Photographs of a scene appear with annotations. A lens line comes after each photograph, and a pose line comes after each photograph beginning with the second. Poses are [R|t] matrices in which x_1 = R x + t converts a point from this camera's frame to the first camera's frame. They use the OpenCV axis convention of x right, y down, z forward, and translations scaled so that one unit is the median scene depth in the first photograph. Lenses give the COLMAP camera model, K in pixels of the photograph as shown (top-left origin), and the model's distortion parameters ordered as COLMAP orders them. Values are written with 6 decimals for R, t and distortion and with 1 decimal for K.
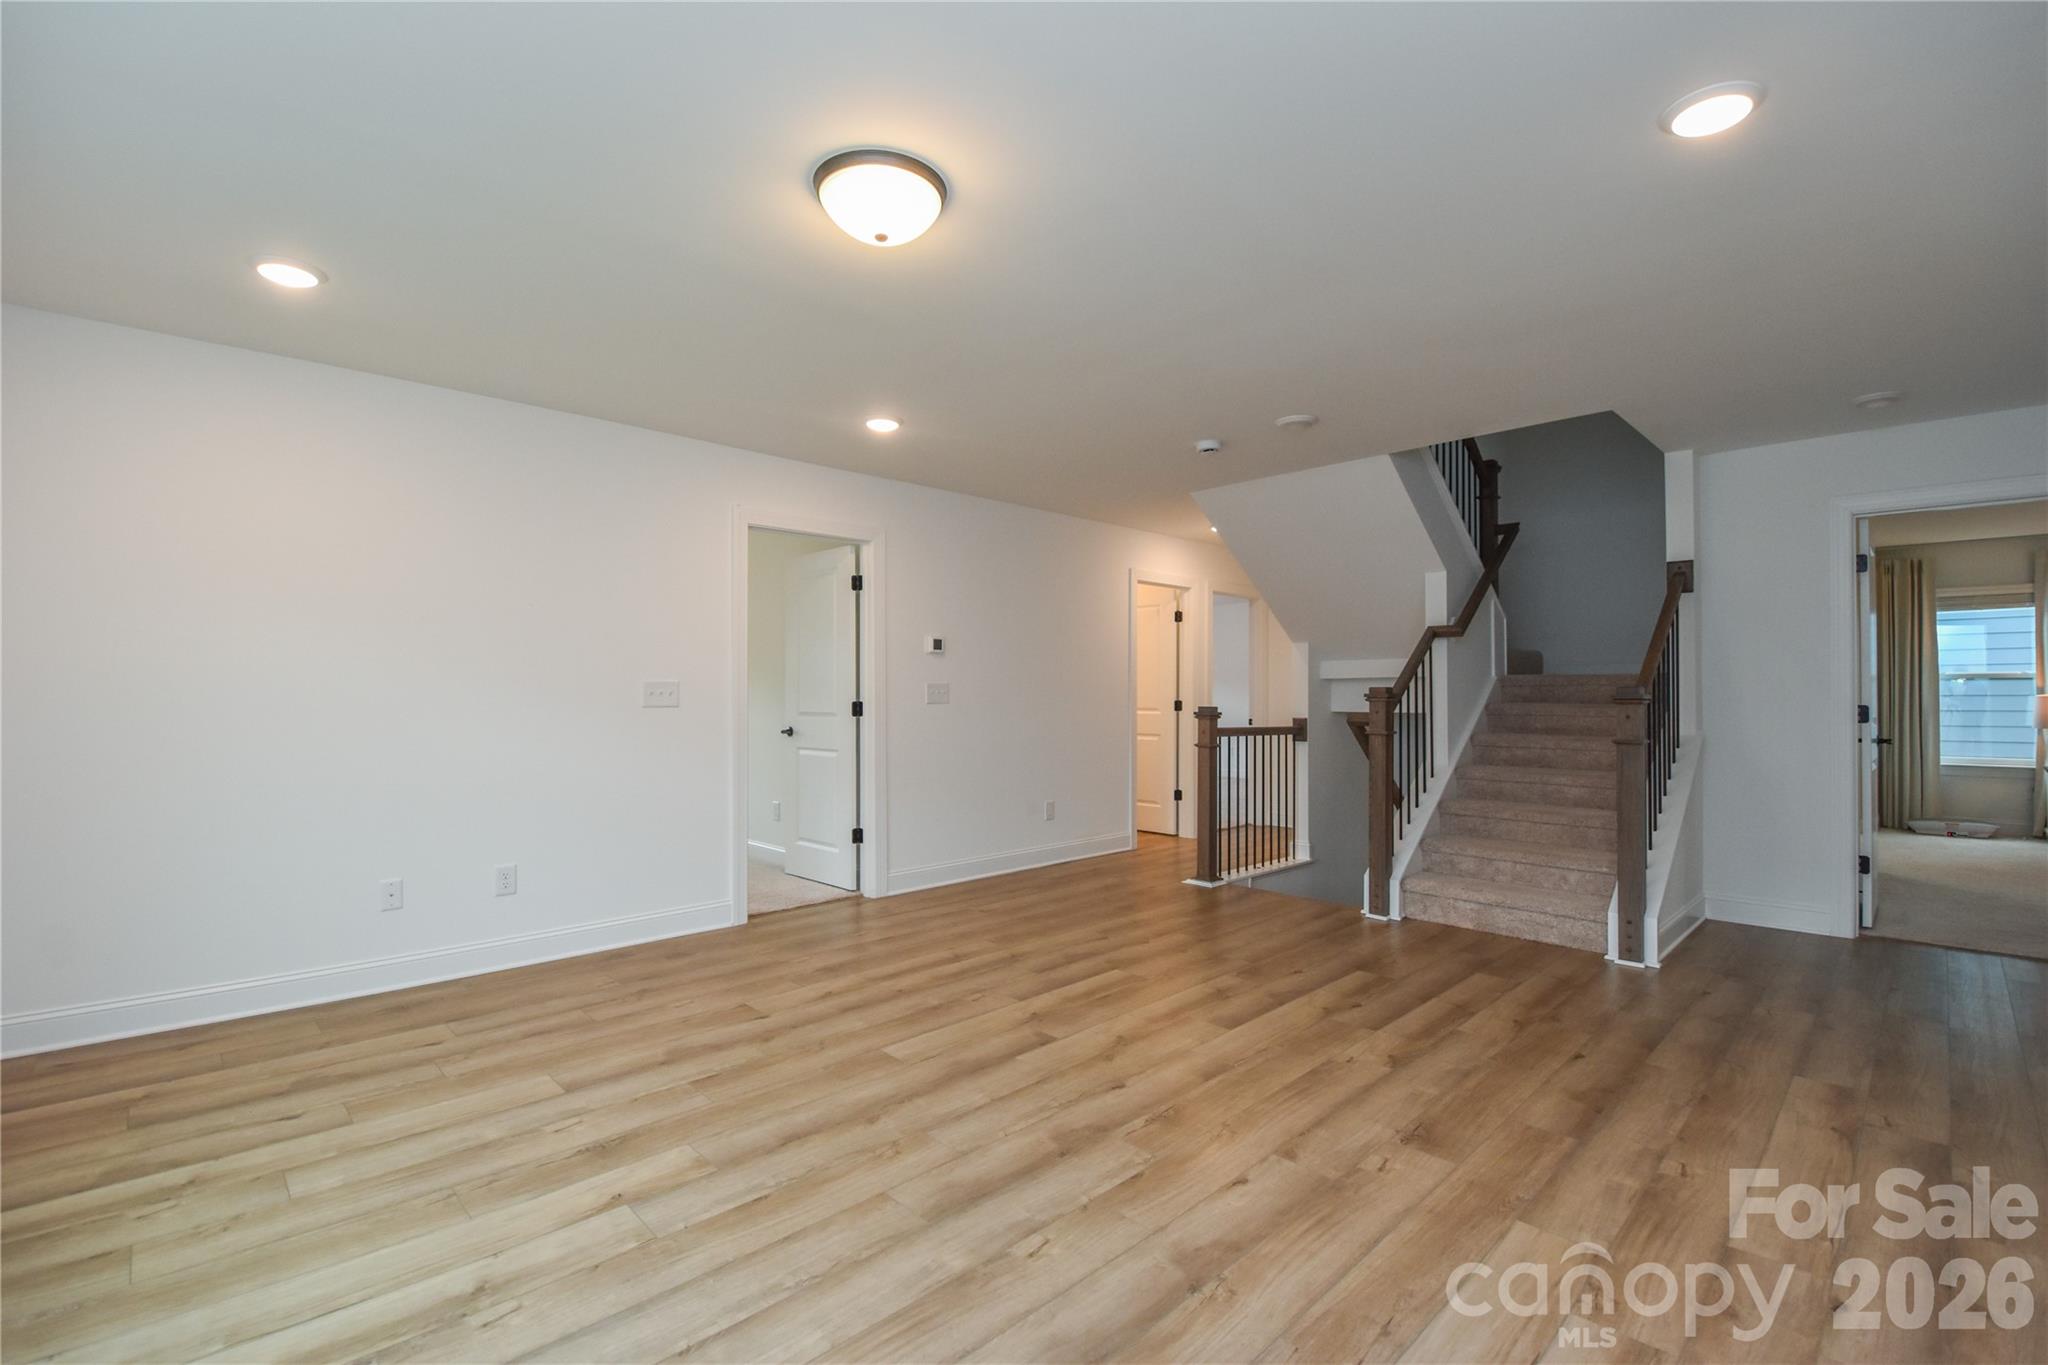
lens RADIAL K [[898.0, 0, 1030.0], [0, 898.0, 682.0], [0, 0, 1]] dist [0.010904, -0.020786]
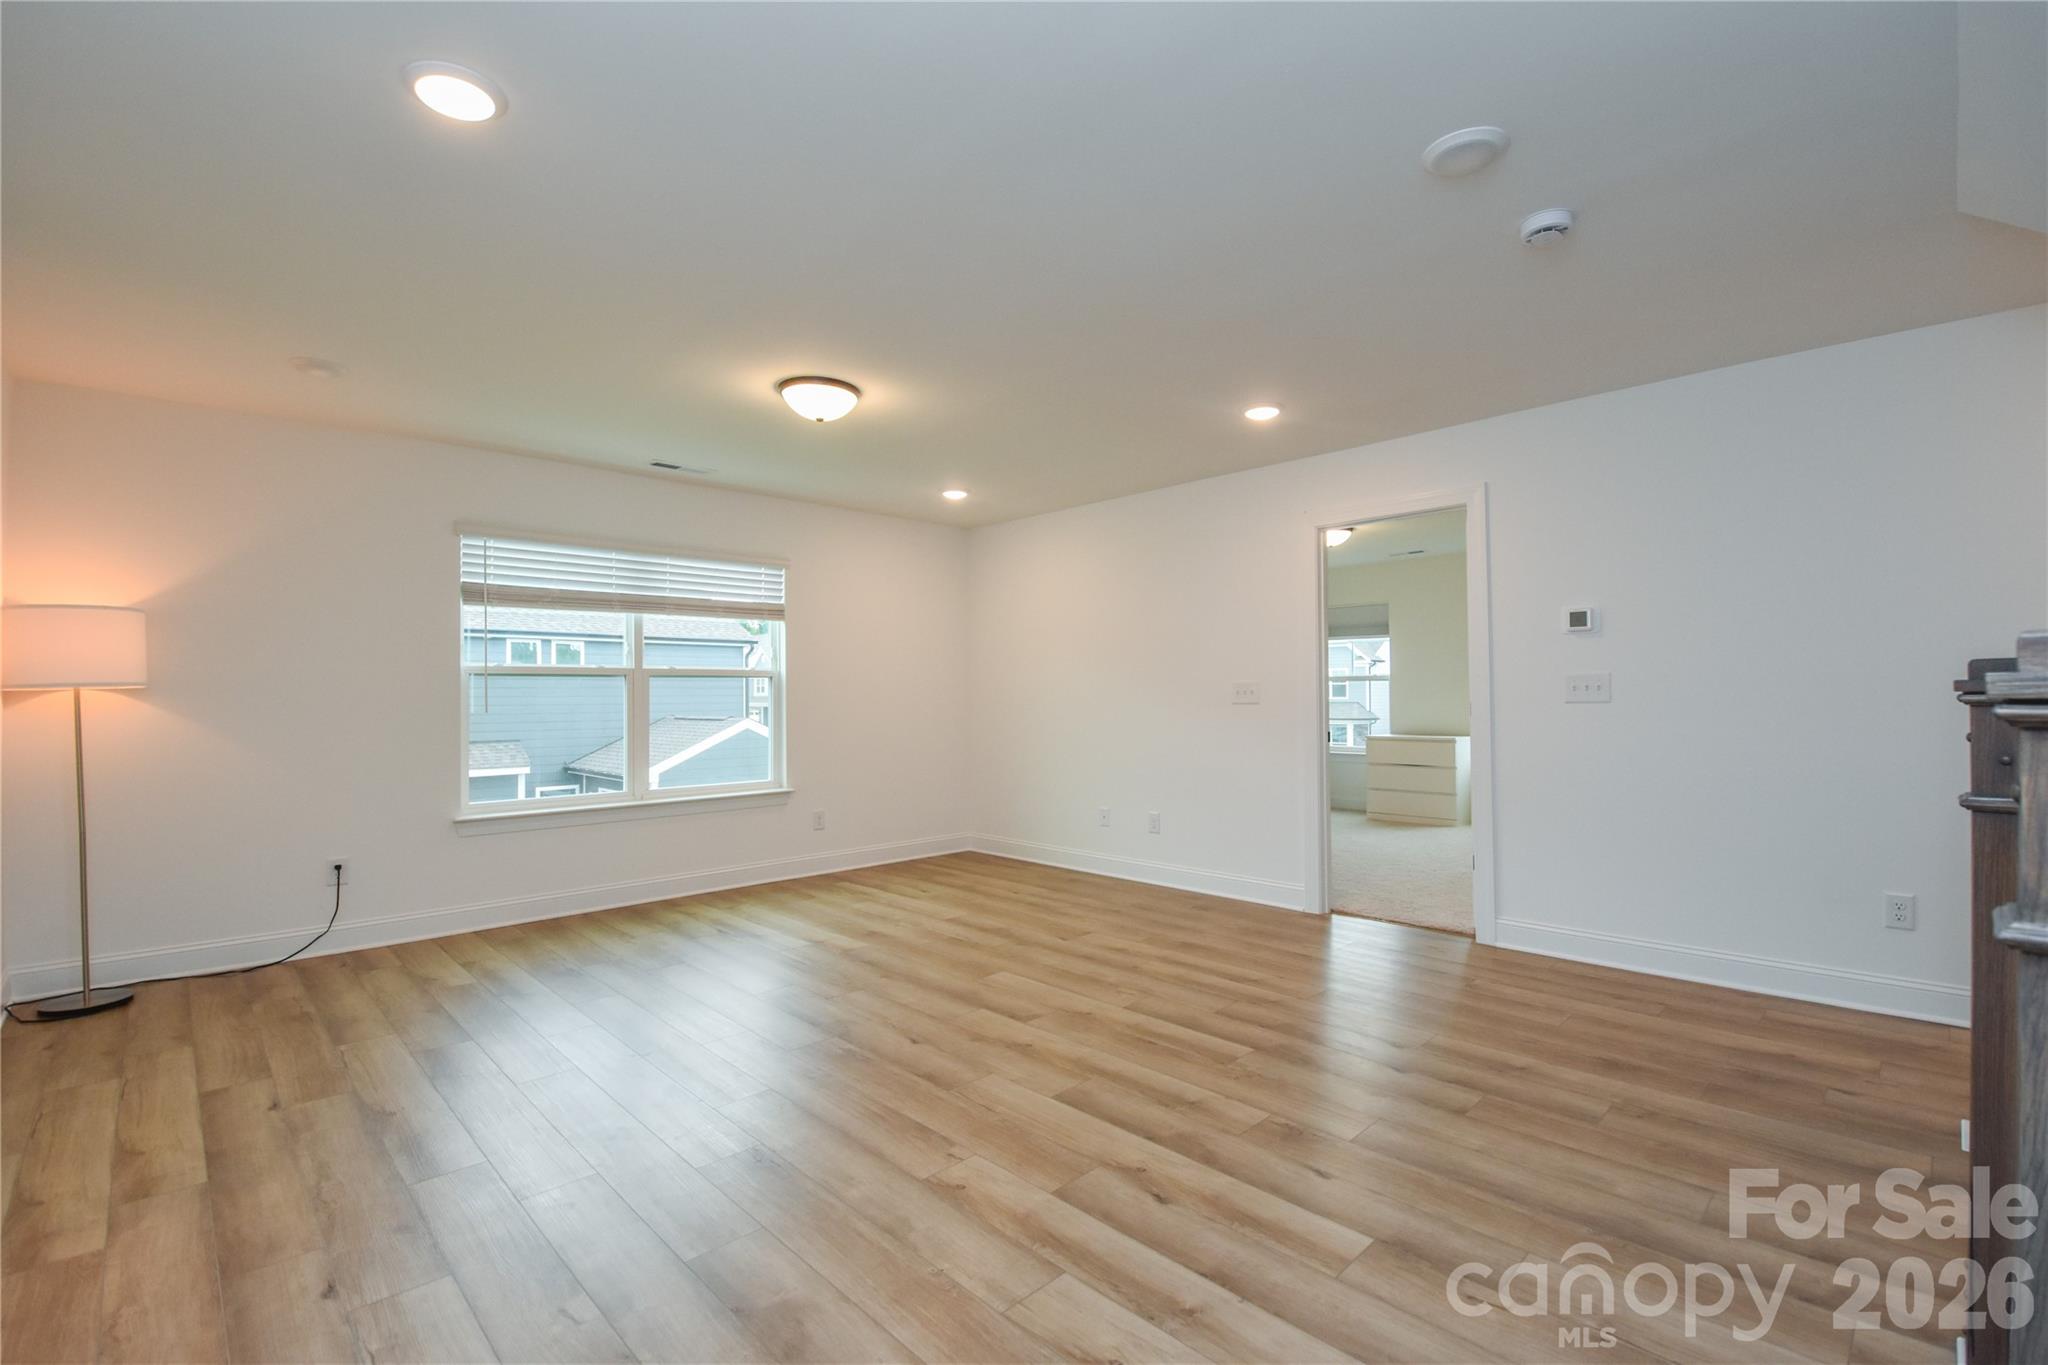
lens RADIAL K [[898.0, 0, 1030.0], [0, 898.0, 682.0], [0, 0, 1]] dist [0.010904, -0.020786]
pose [[-0.007366, -0.013713, -0.999879, 1.012867], [0.026133, 0.999562, -0.013901, 0.009301], [0.999631, -0.026232, -0.007005, 0.944430]]
